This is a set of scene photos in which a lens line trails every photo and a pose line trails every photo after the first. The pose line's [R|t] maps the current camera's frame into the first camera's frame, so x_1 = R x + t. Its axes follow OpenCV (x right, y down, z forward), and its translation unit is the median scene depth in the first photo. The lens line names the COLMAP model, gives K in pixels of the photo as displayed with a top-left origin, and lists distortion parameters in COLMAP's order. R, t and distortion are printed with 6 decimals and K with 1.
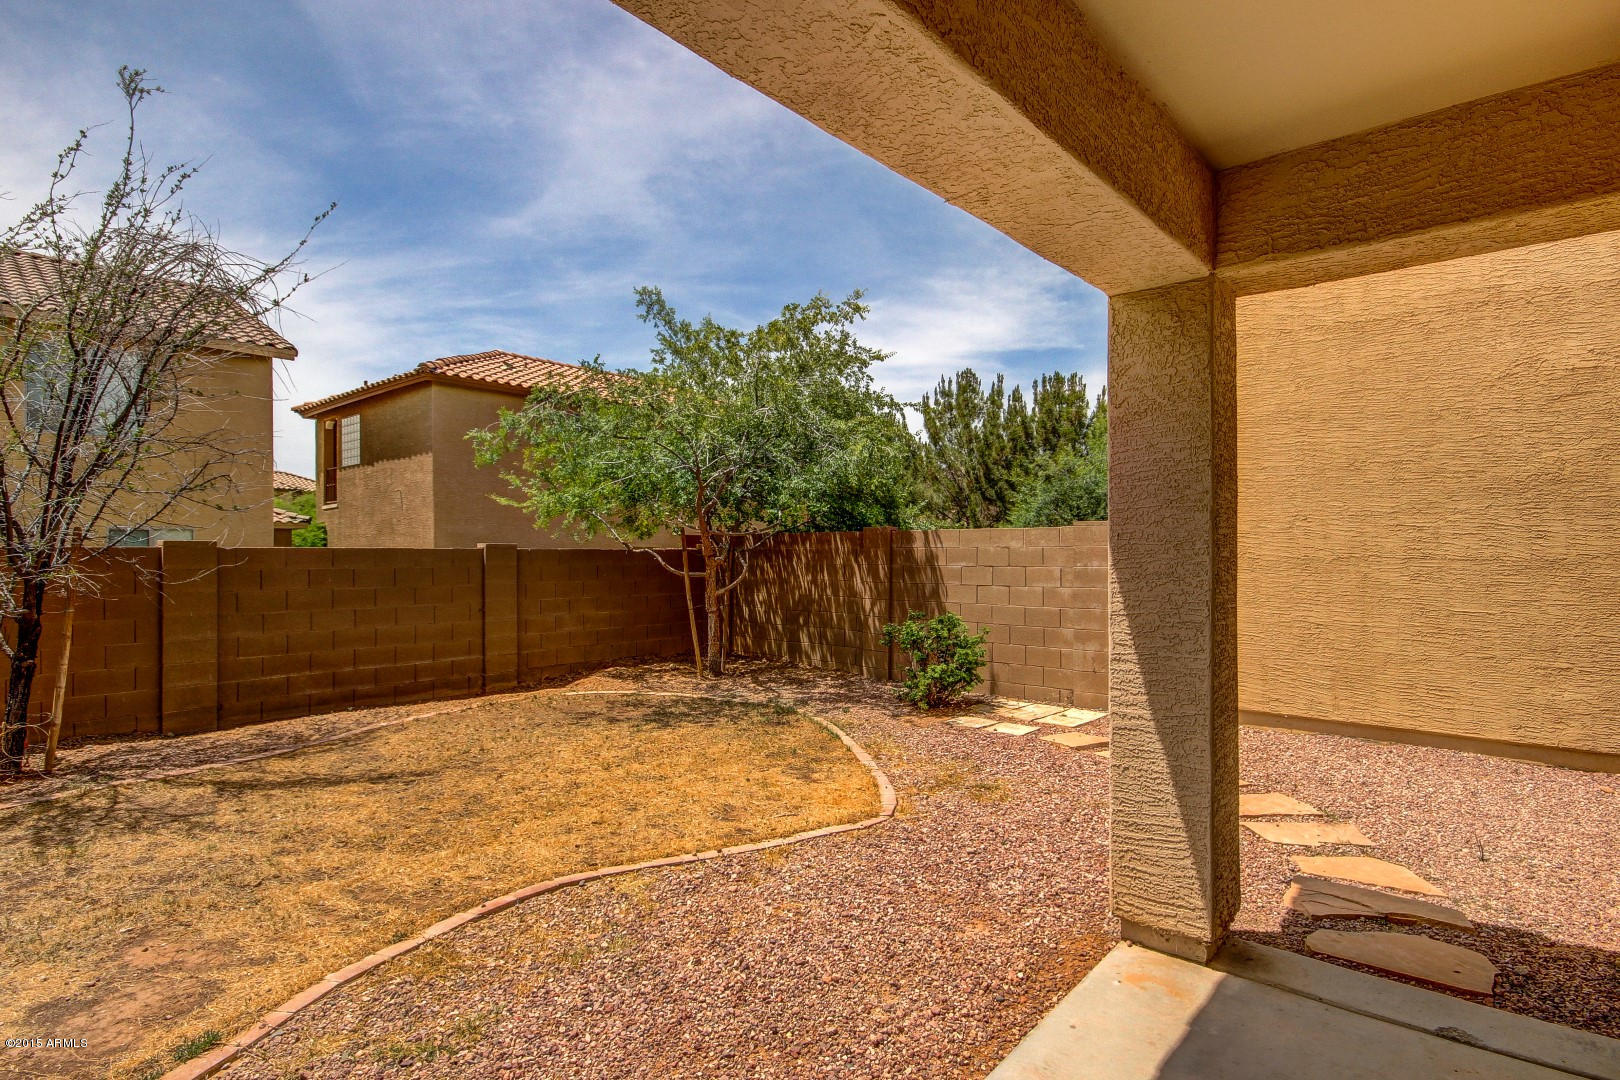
lens RADIAL K [[818.0, 0, 816.8], [0, 818.0, 545.0], [0, 0, 1]] dist [-0.005389, -0.000420]
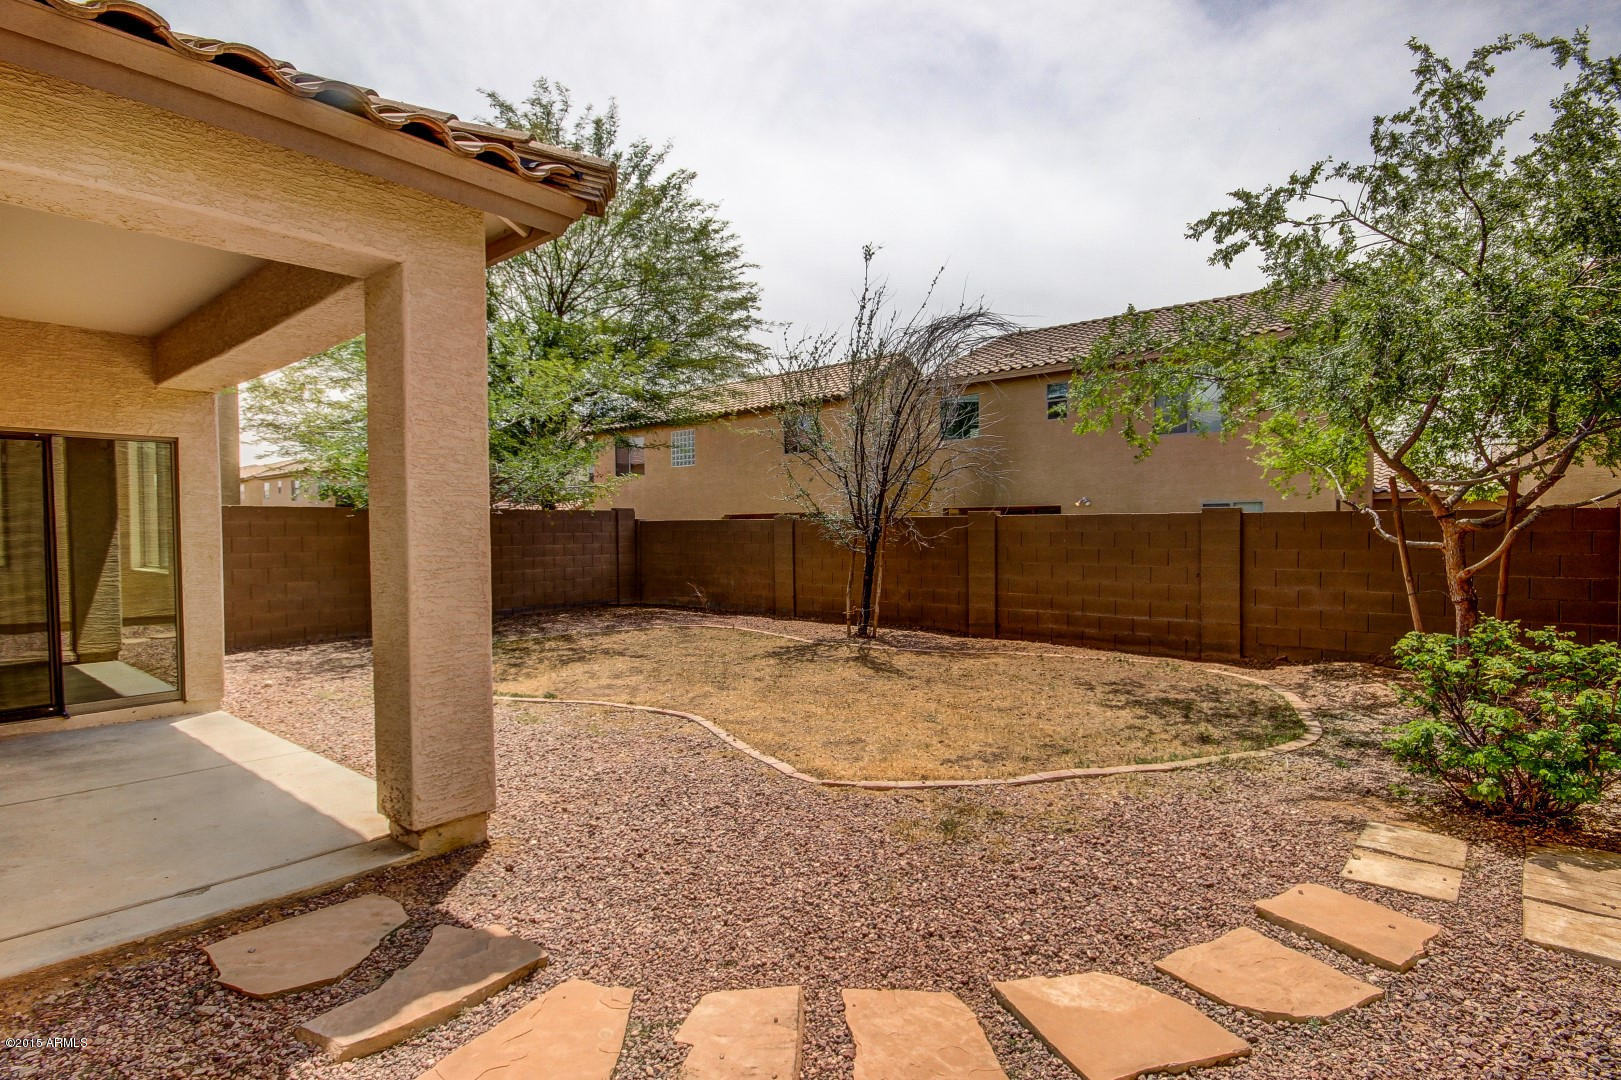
lens RADIAL K [[773.3, 0, 810.4], [0, 773.3, 541.4], [0, 0, 1]] dist [0.001729, 0.000047]
pose [[0.042326, 0.016346, -0.998970, 0.574148], [0.012083, 0.999785, 0.016871, 0.019663], [0.999031, -0.012785, 0.042119, 0.554134]]
